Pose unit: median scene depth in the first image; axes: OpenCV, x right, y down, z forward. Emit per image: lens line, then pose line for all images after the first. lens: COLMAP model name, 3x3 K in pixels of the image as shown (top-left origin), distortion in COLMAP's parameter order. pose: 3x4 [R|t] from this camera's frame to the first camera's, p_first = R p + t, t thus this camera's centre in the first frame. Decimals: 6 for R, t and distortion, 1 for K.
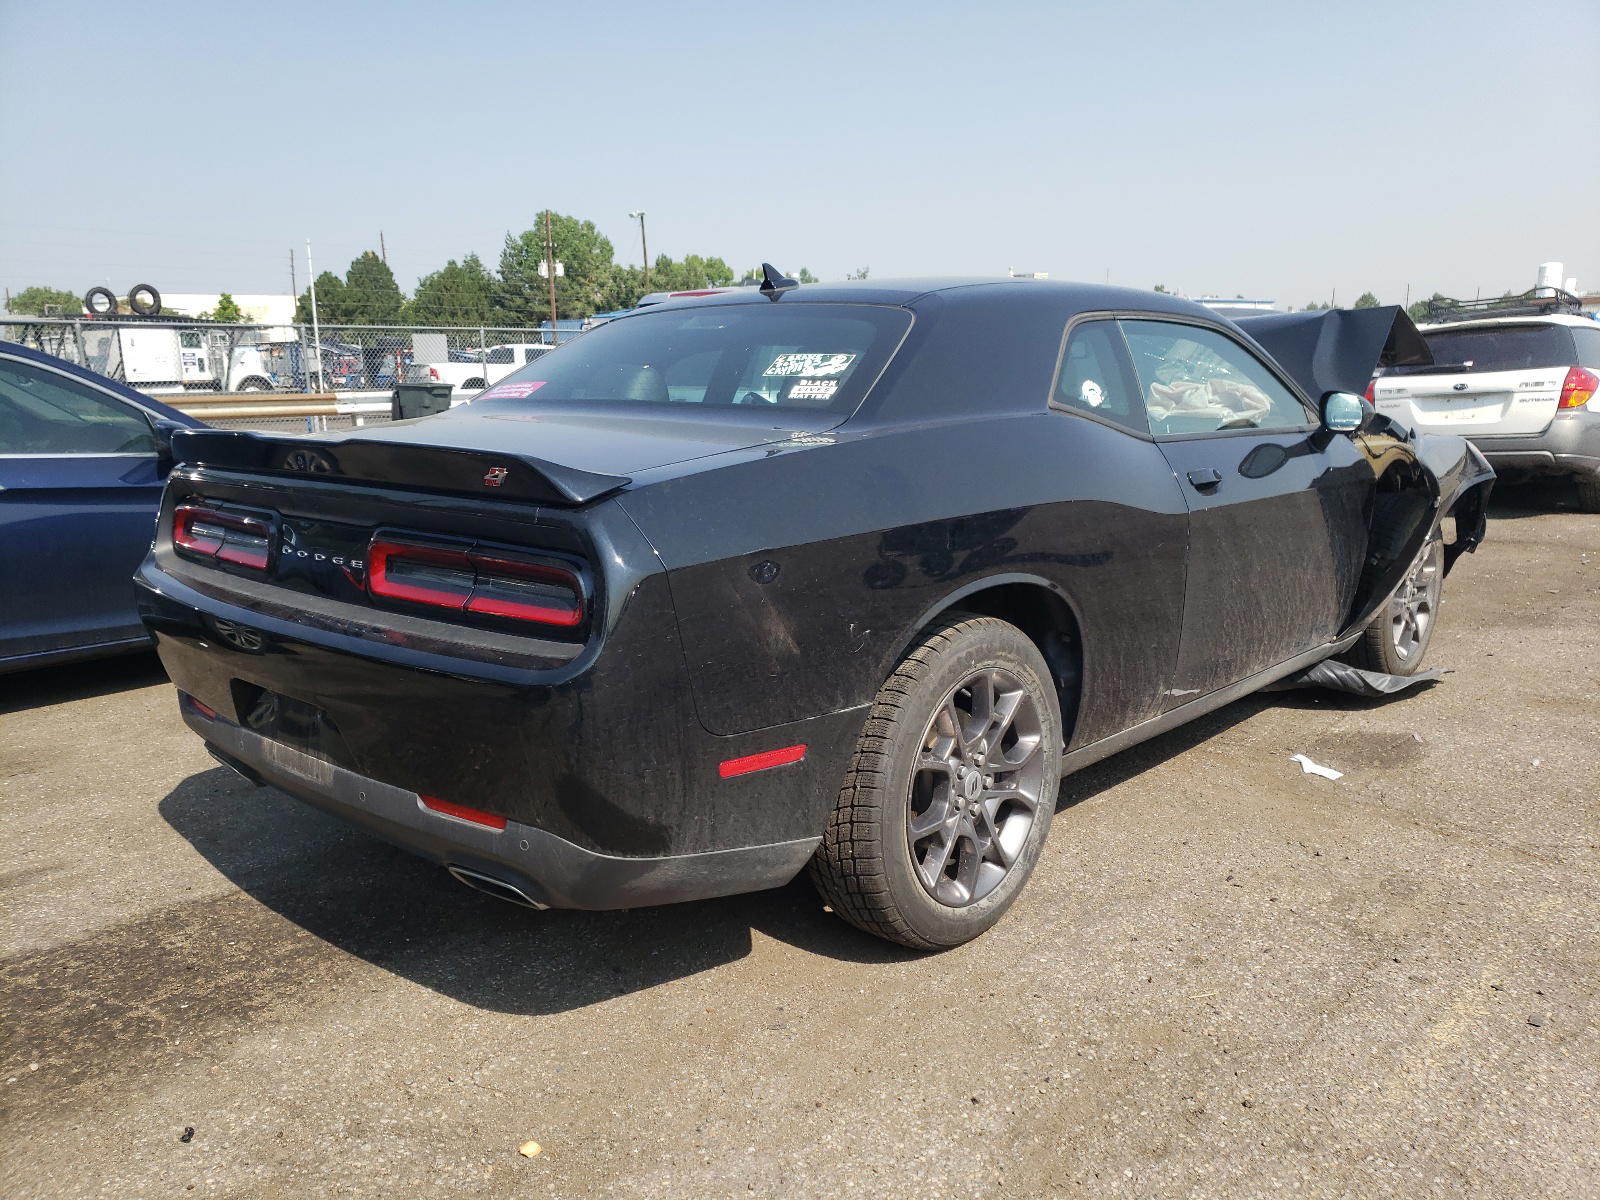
lens RADIAL K [[1214.1, 0, 789.6], [0, 1214.1, 589.6], [0, 0, 1]] dist [0.022735, 0.002206]
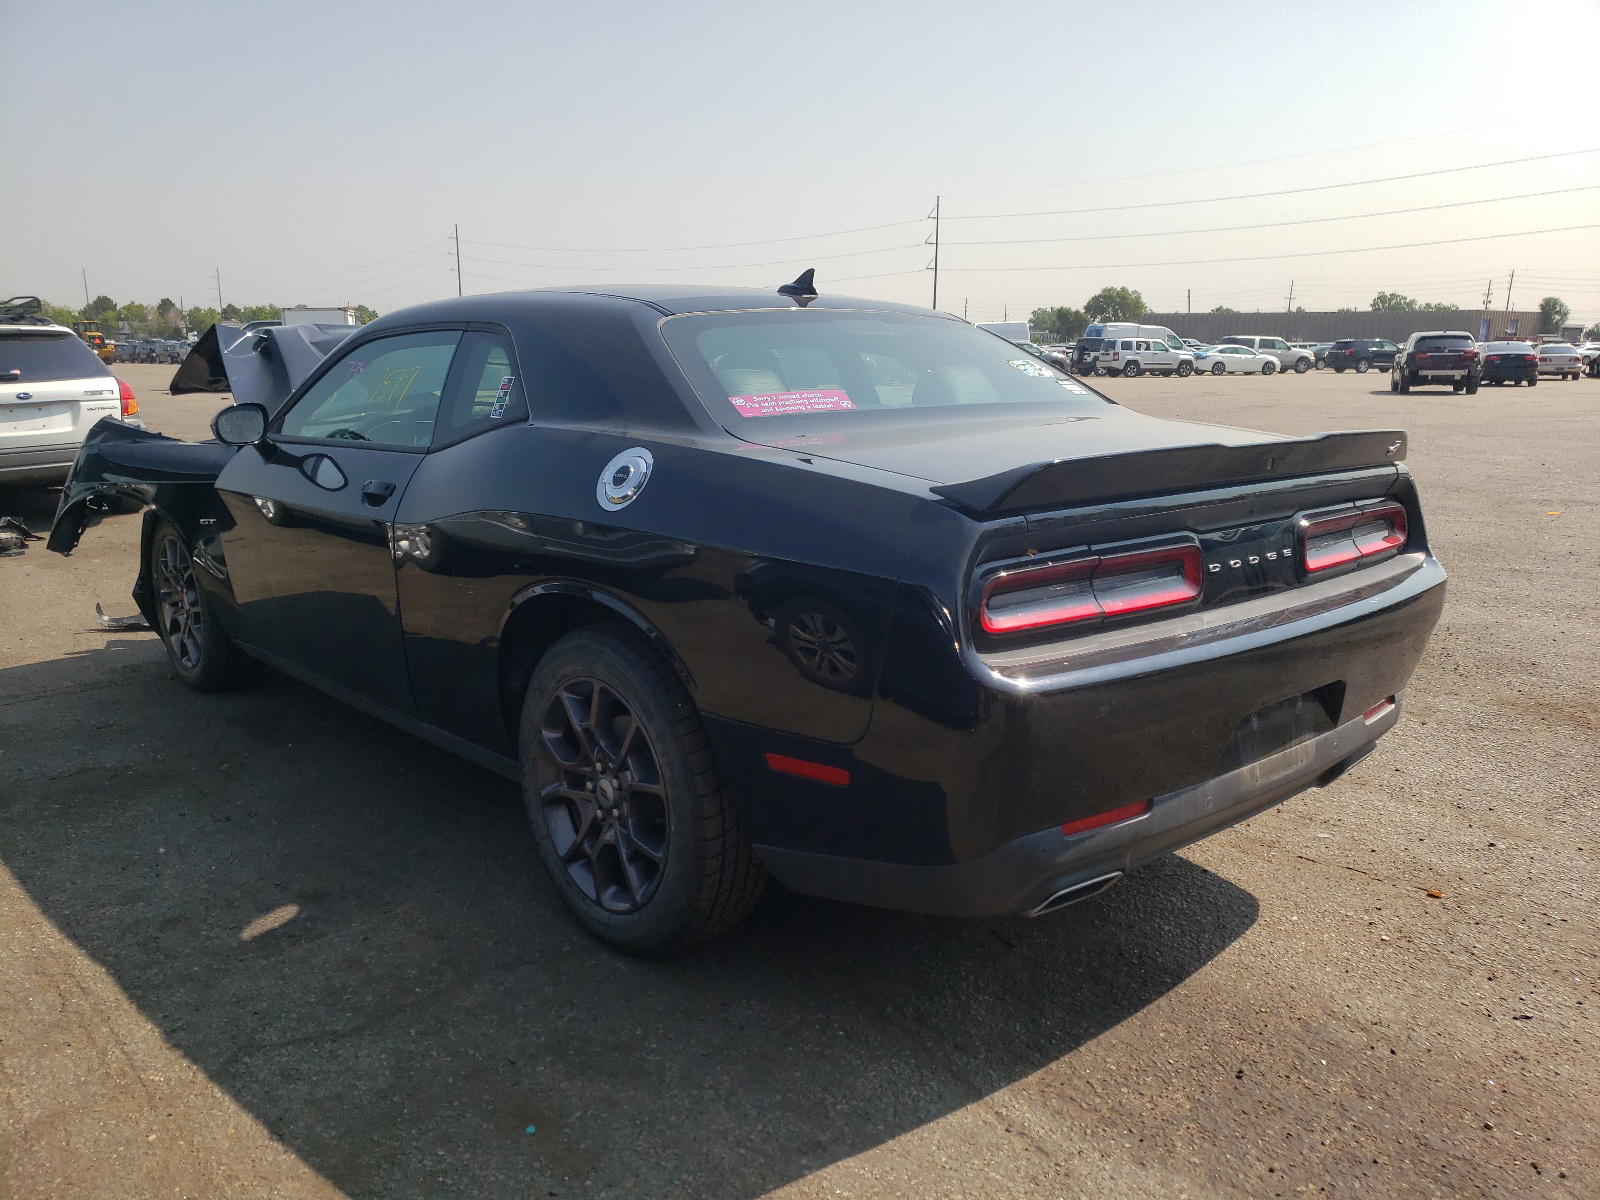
lens RADIAL K [[1214.1, 0, 789.6], [0, 1214.1, 589.6], [0, 0, 1]] dist [0.022735, 0.002206]
pose [[0.128490, -0.166336, 0.977662, -1.129527], [0.174460, 0.974251, 0.142827, -0.169851], [-0.976245, 0.152211, 0.154201, 0.972361]]
